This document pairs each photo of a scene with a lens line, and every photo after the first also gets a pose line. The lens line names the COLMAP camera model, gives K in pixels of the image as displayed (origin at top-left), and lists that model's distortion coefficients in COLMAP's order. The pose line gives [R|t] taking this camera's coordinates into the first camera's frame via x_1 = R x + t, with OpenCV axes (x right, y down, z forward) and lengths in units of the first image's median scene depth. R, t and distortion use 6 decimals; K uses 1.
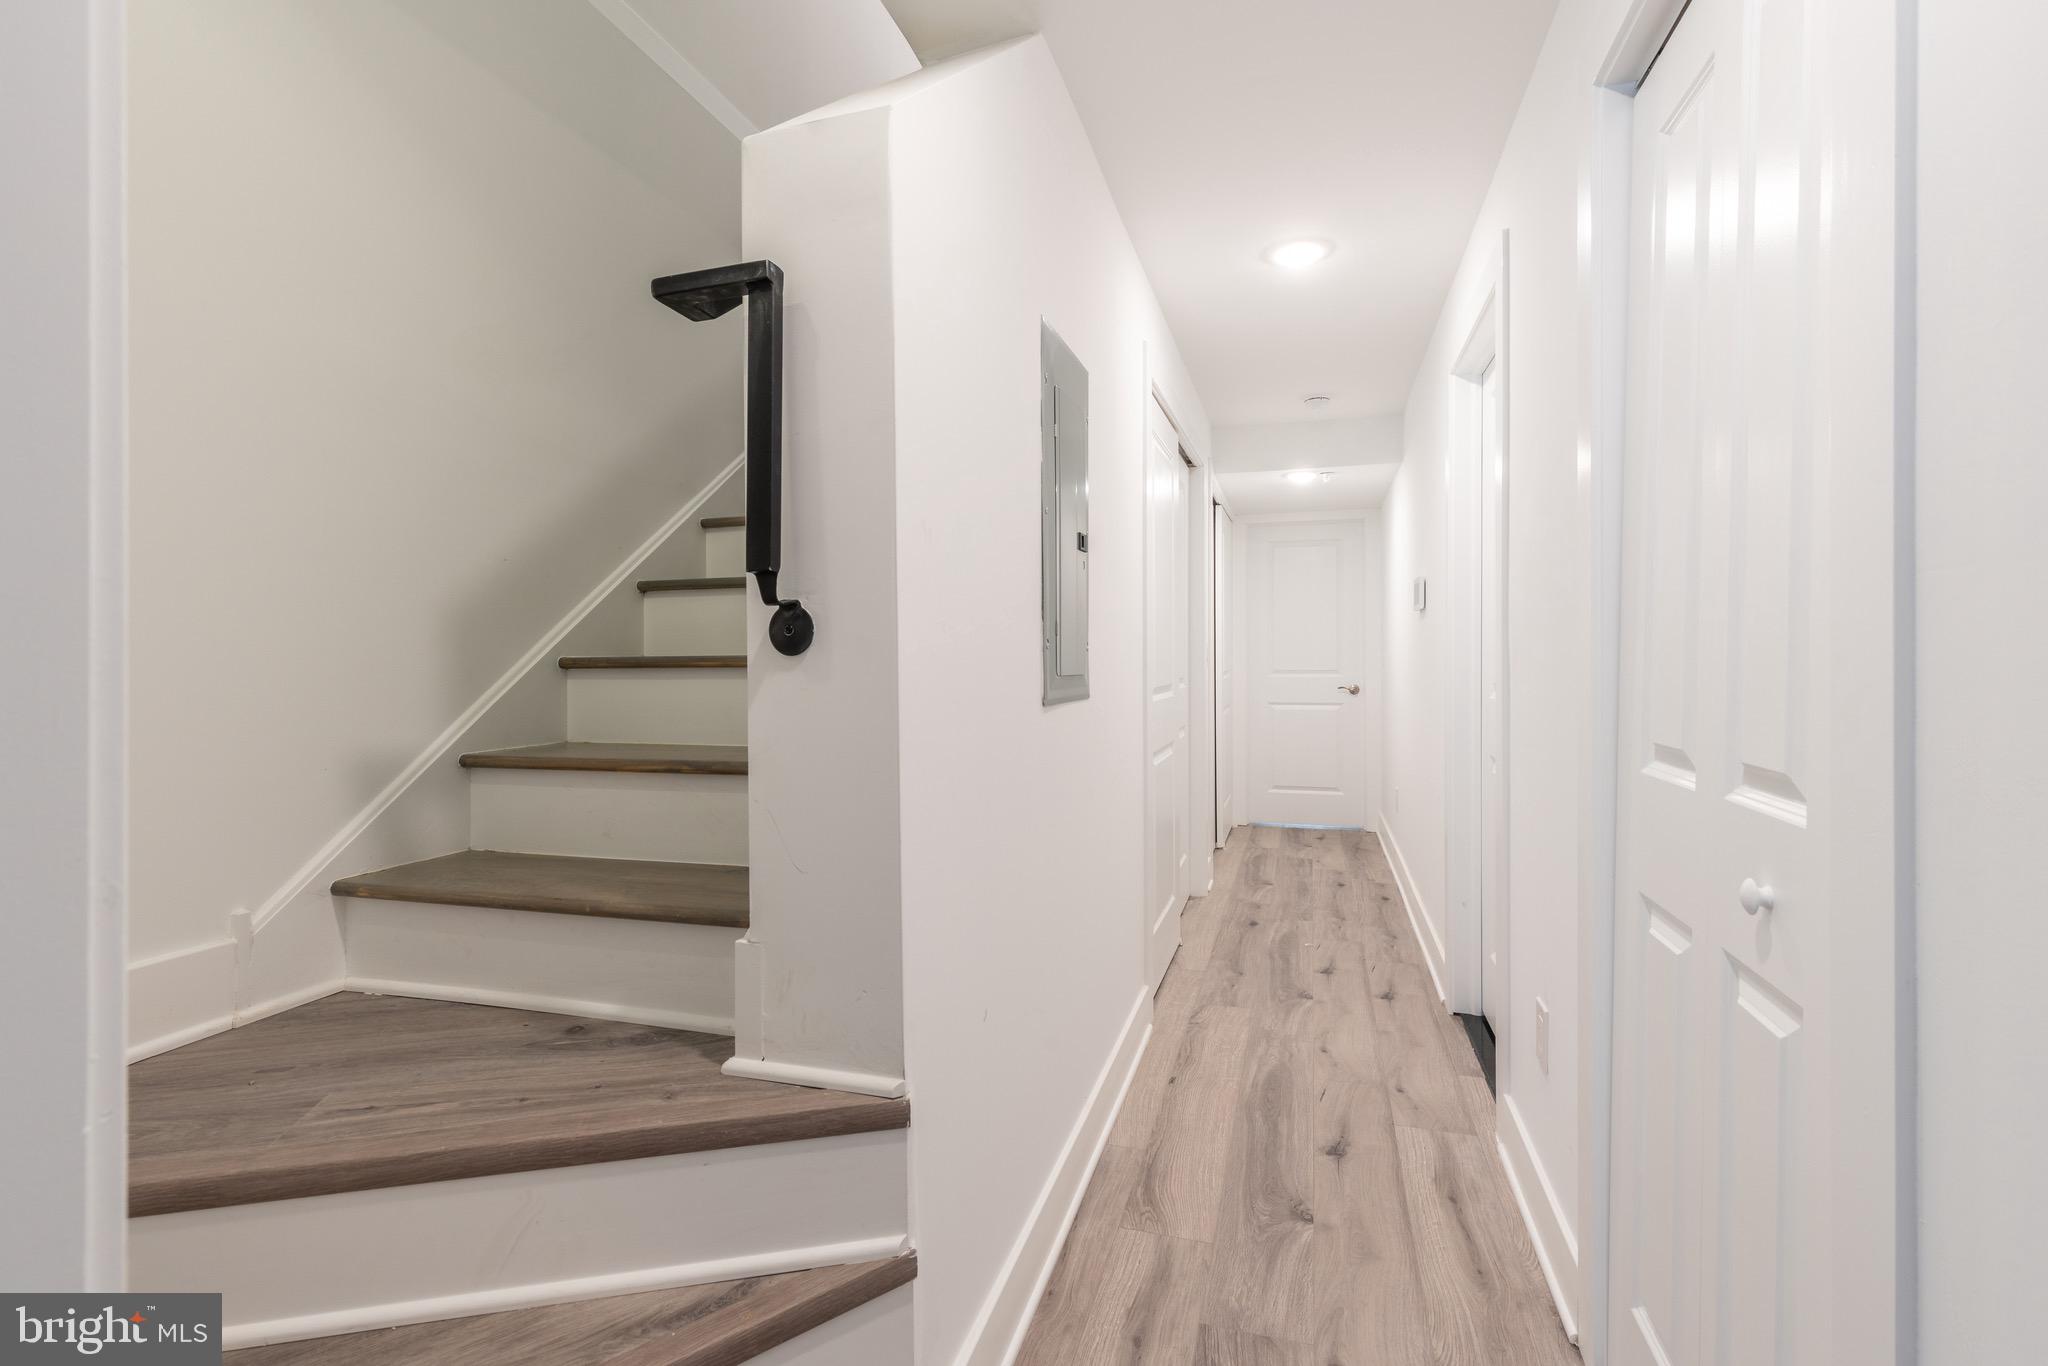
lens RADIAL K [[917.1, 0, 1026.5], [0, 917.1, 676.5], [0, 0, 1]] dist [0.005172, 0.000255]
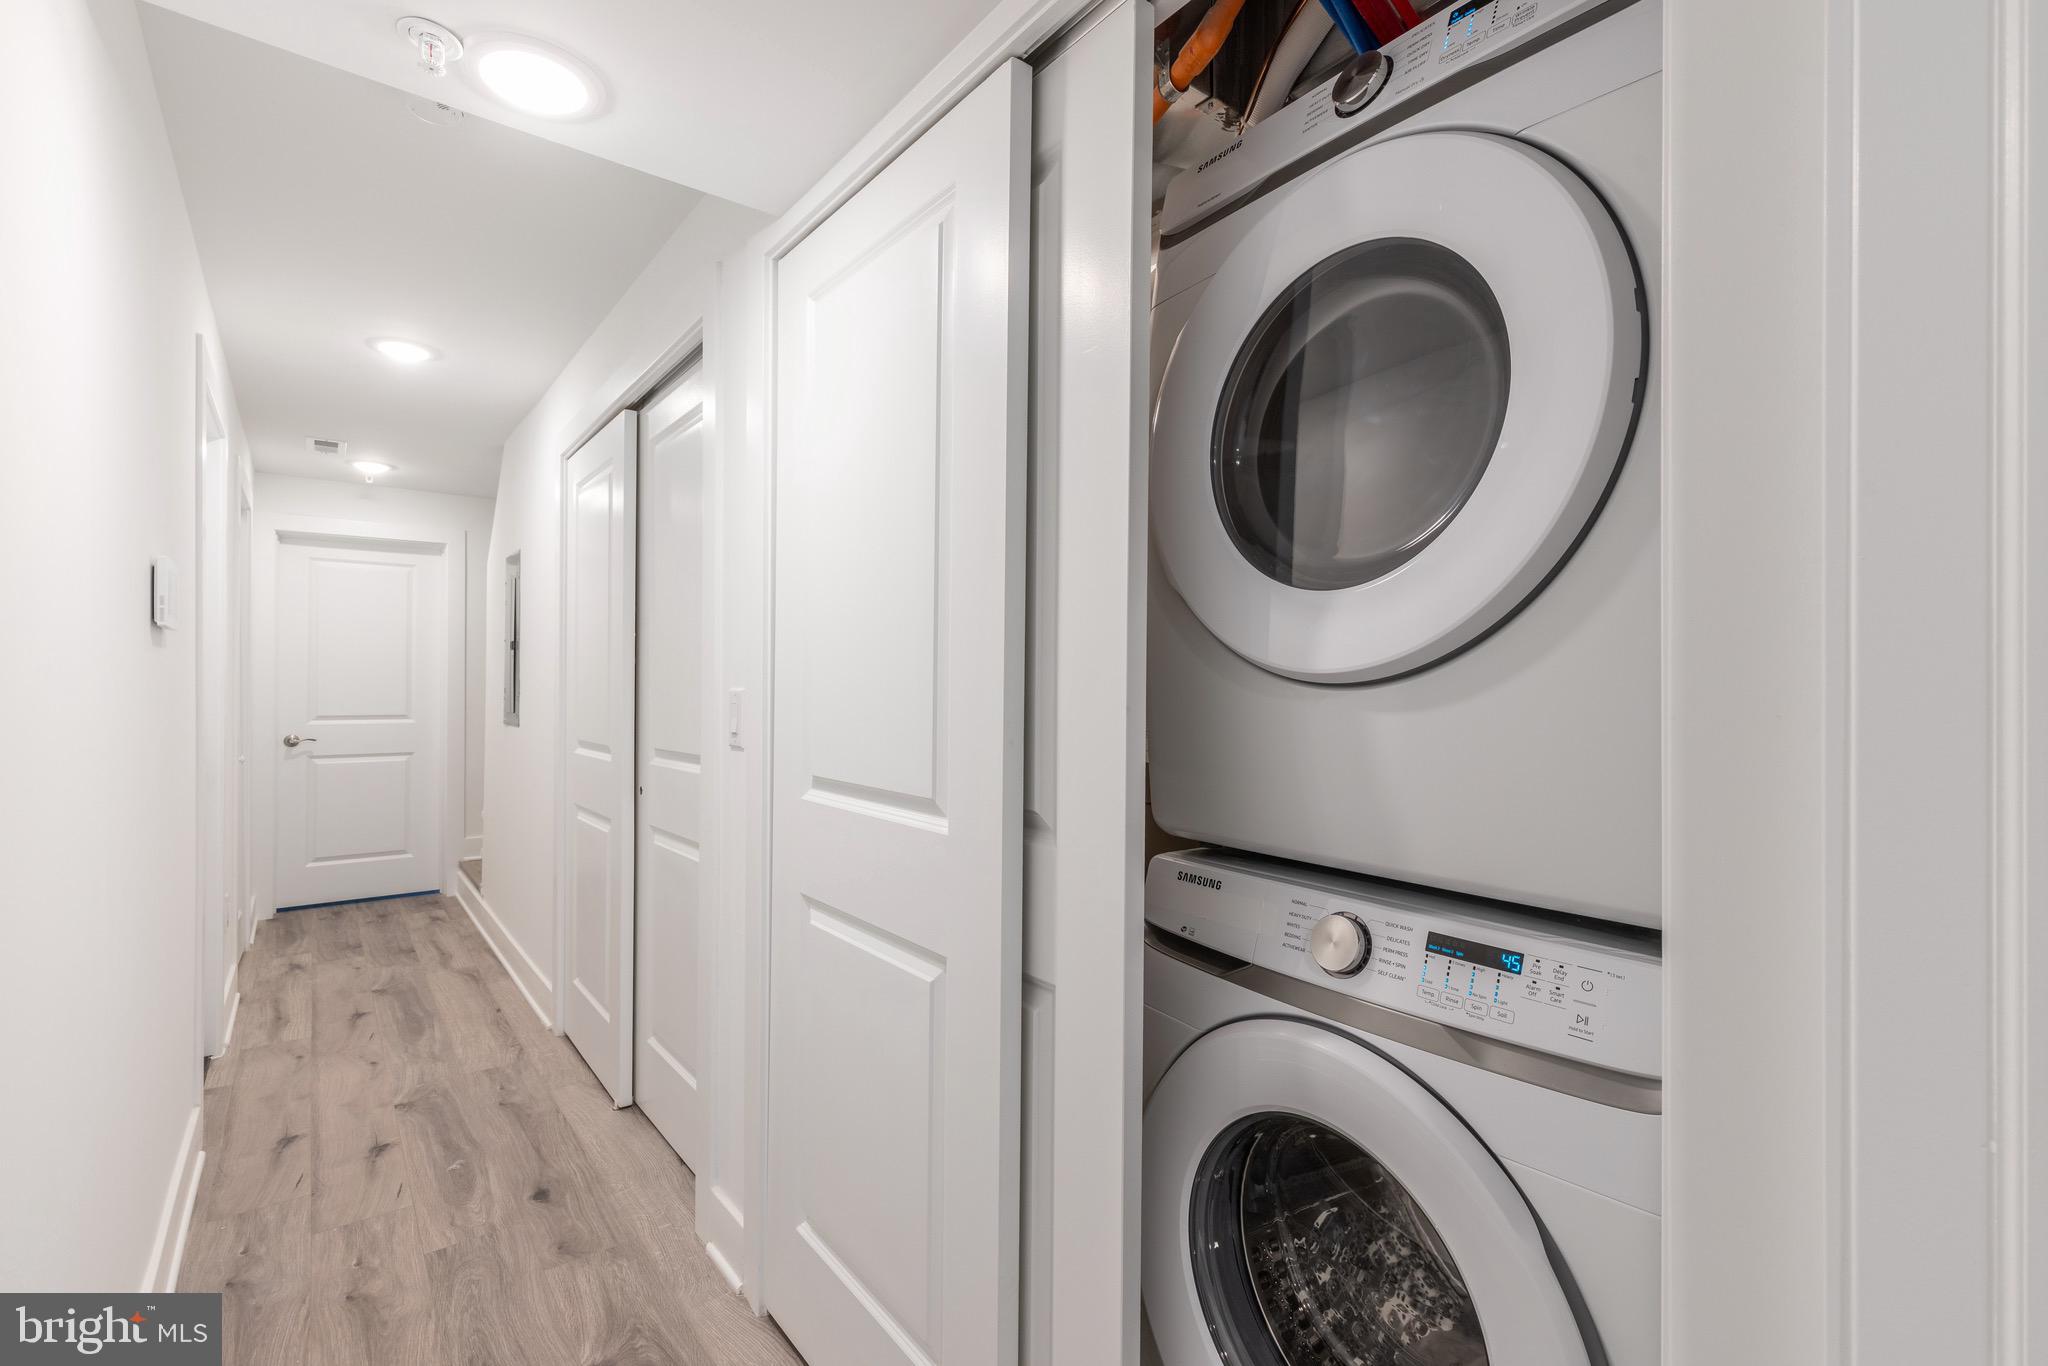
lens RADIAL K [[917.1, 0, 1026.5], [0, 917.1, 676.5], [0, 0, 1]] dist [0.005172, 0.000255]
pose [[-0.571596, -0.007174, -0.820504, 0.719100], [-0.017602, 0.999839, 0.003521, -0.071151], [0.820346, 0.016455, -0.571630, 2.073769]]
